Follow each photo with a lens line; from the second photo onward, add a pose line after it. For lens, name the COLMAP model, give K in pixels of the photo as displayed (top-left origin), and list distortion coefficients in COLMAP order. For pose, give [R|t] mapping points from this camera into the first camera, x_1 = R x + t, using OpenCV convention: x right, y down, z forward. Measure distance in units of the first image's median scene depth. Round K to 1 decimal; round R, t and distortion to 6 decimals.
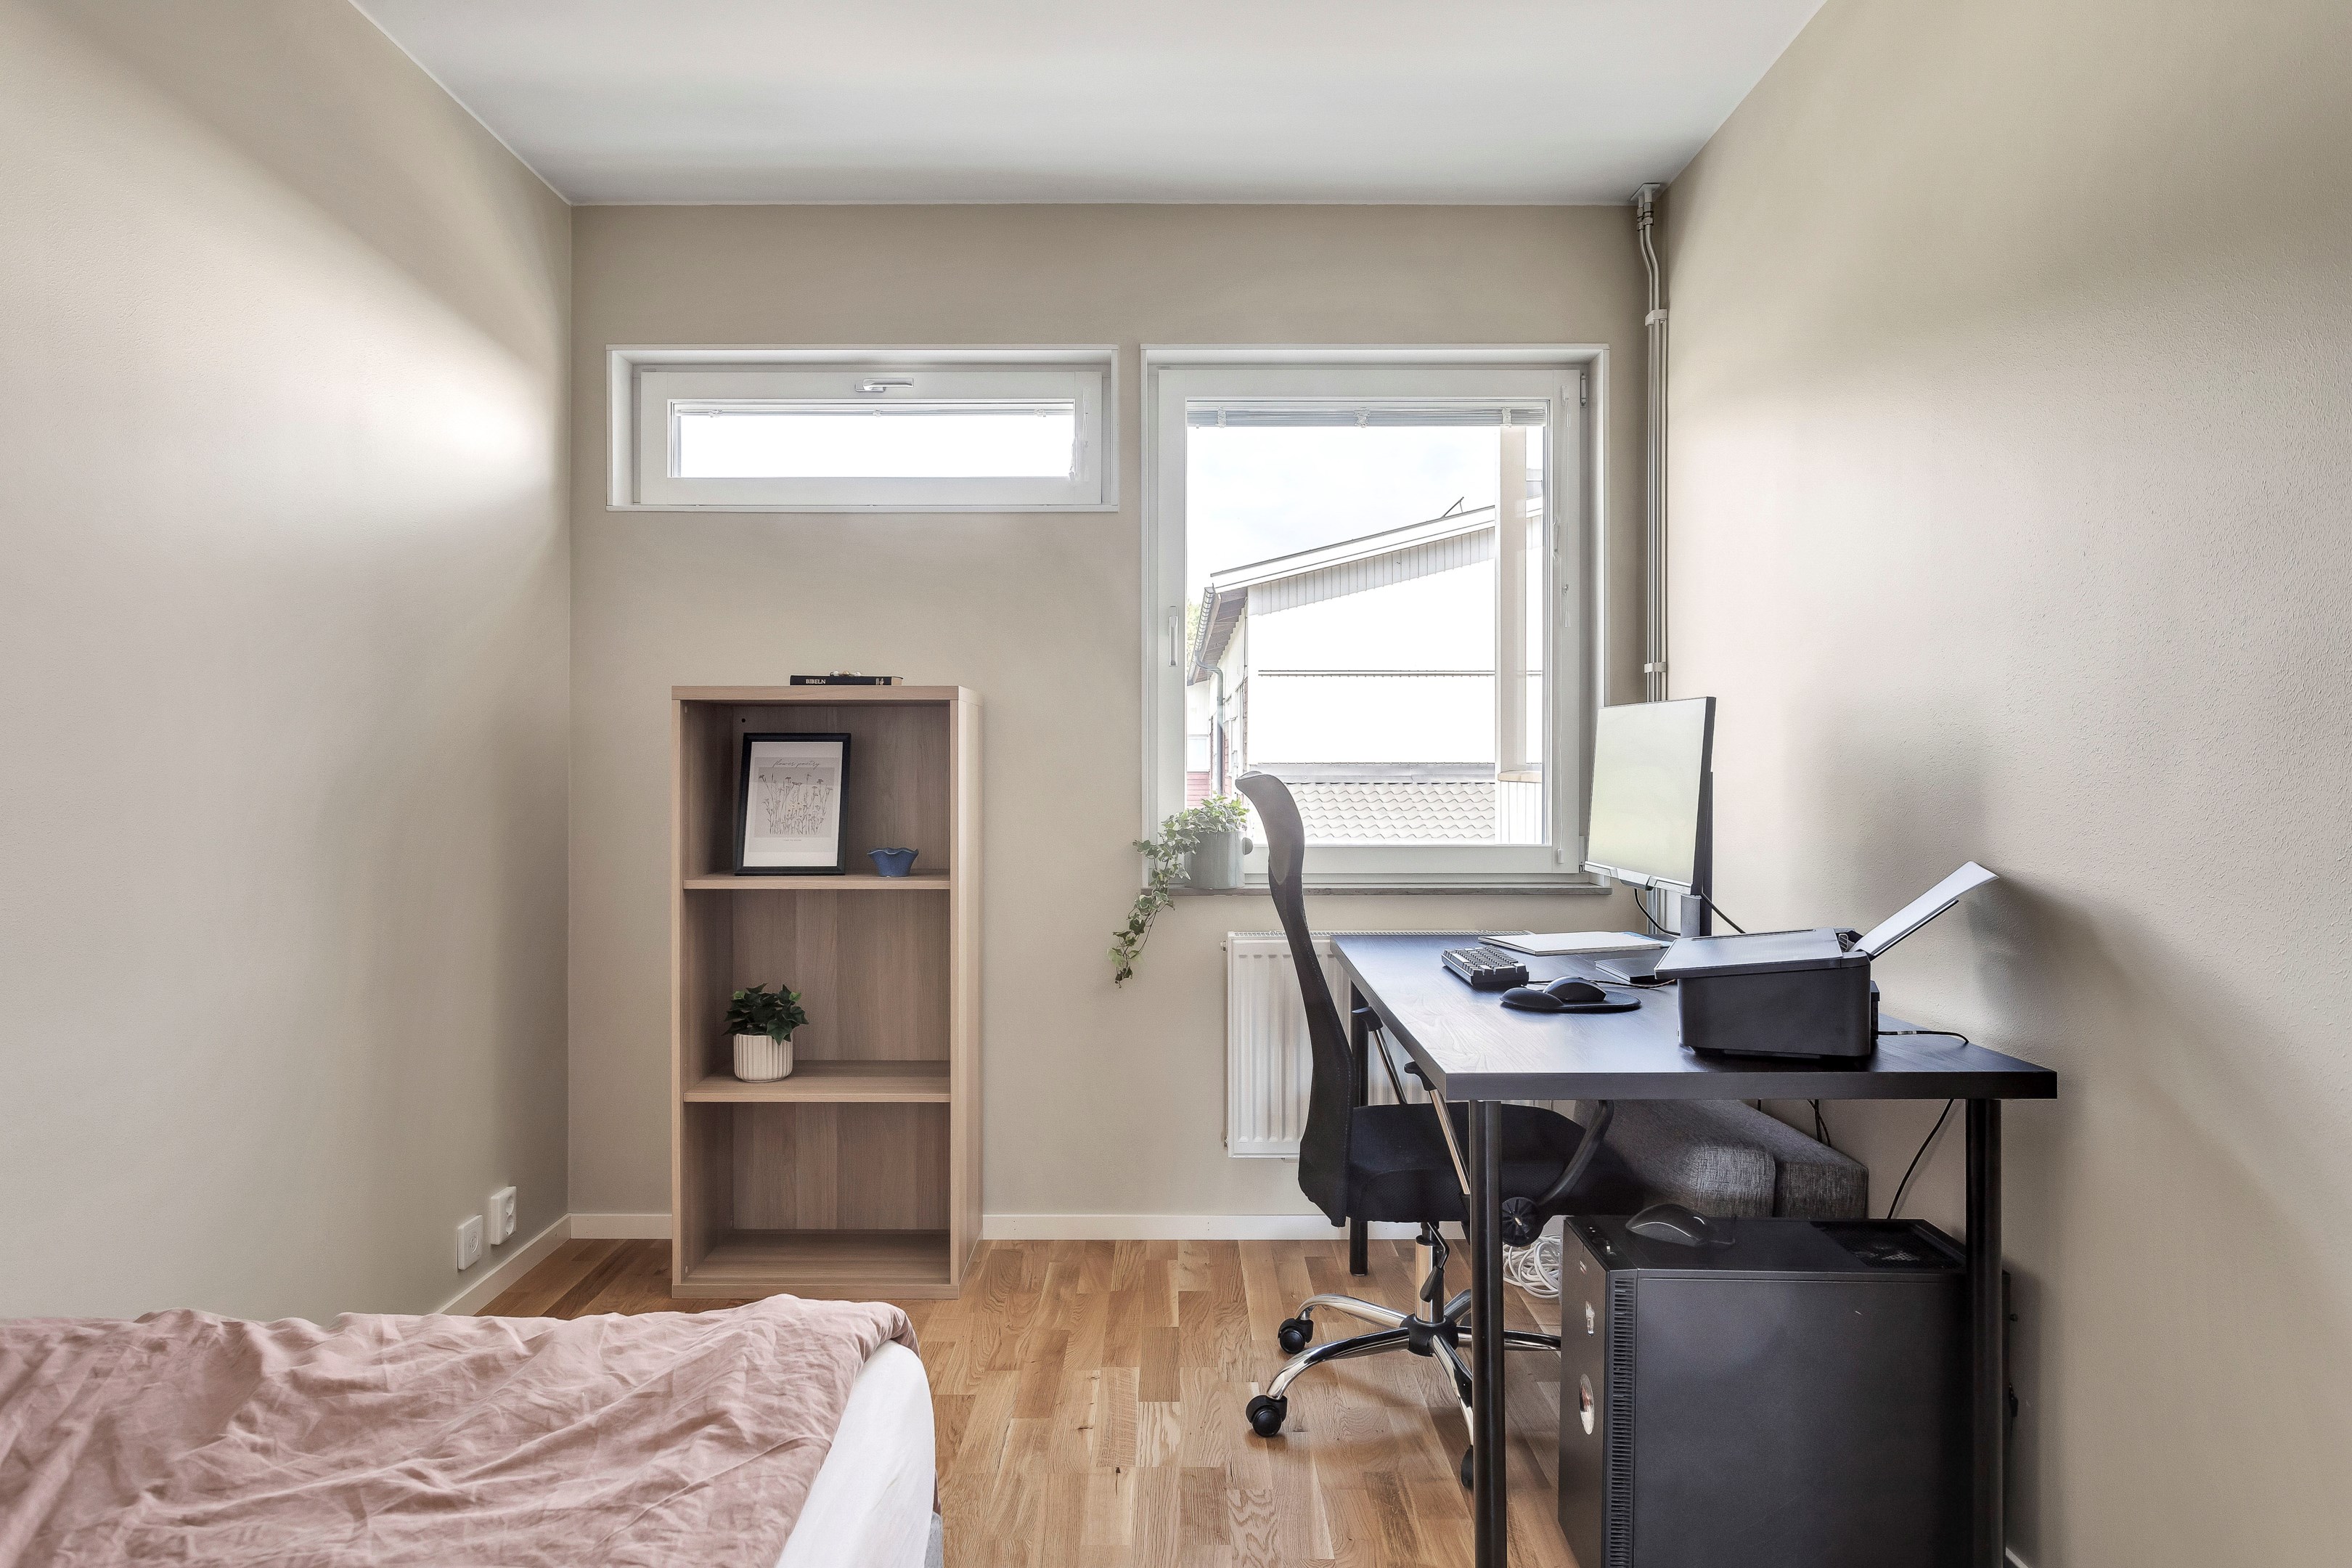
lens RADIAL K [[1377.0, 0, 1157.8], [0, 1377.0, 785.2], [0, 0, 1]] dist [-0.003271, 0.001232]
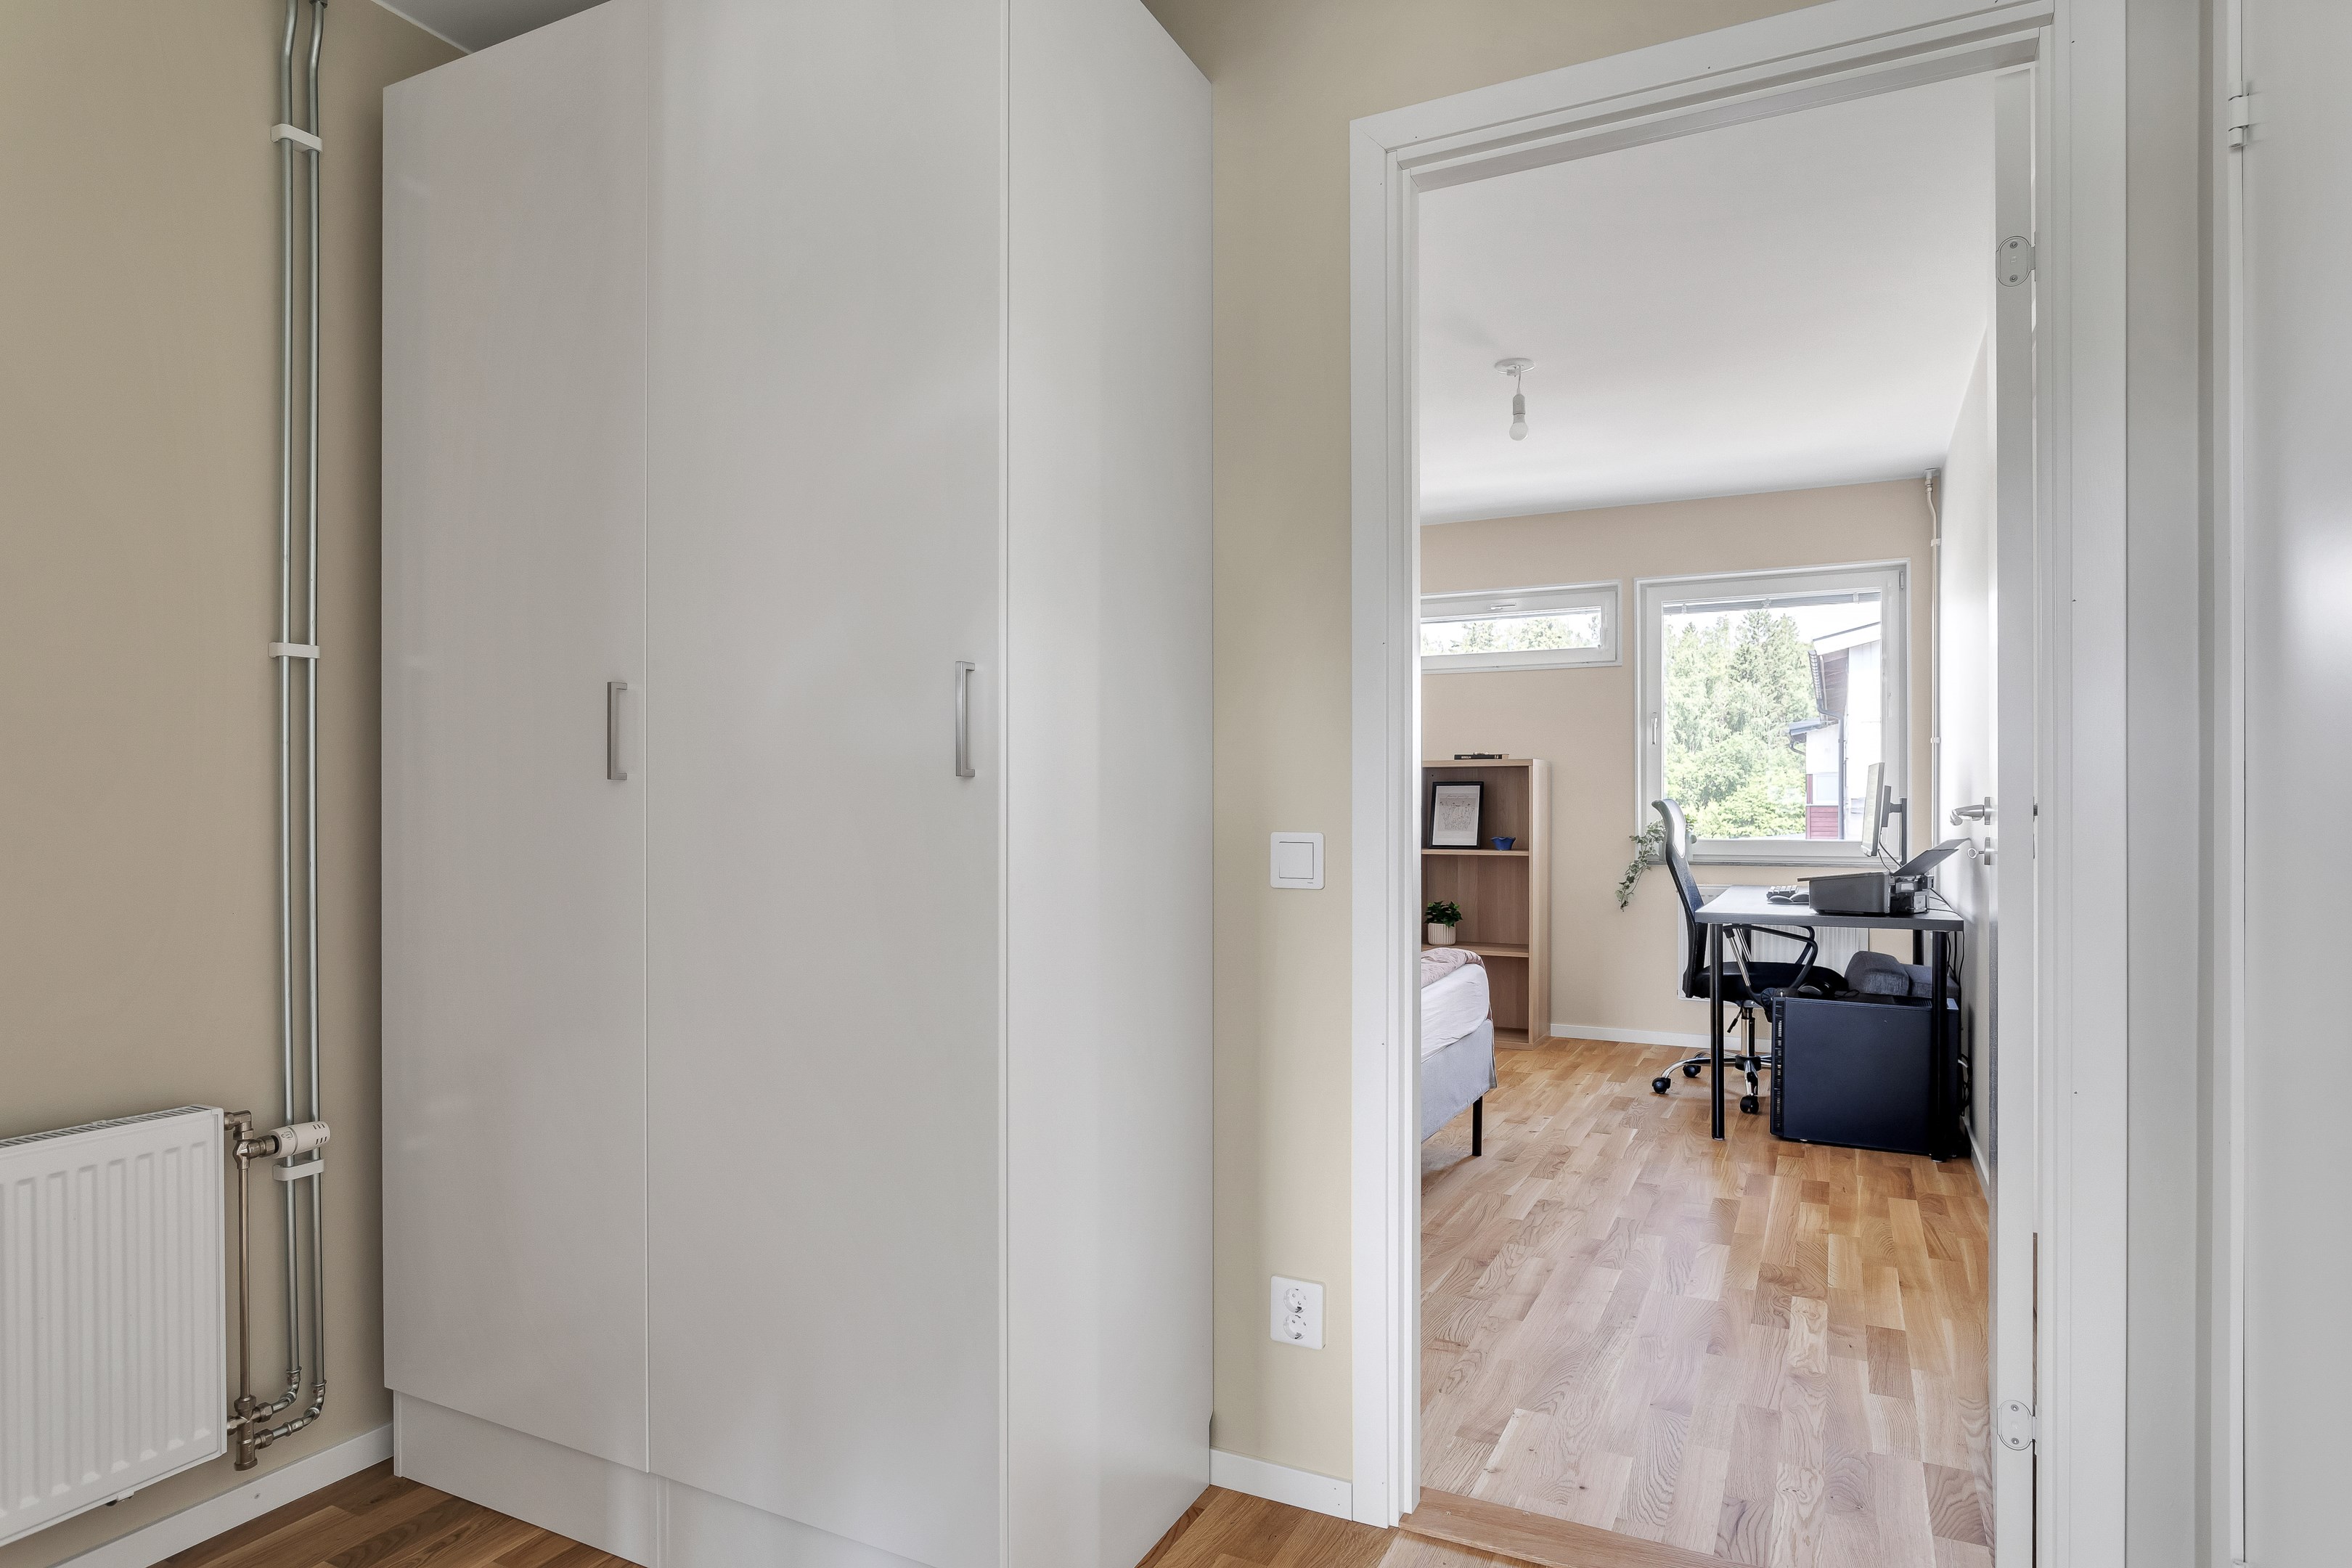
lens RADIAL K [[1259.7, 0, 1183.0], [0, 1259.7, 800.0], [0, 0, 1]] dist [-0.000545, 0.001127]
pose [[0.883944, -0.004115, -0.467575, 0.265017], [-0.003169, 0.999886, -0.014791, 0.019281], [0.467582, 0.014556, 0.883830, -0.891472]]
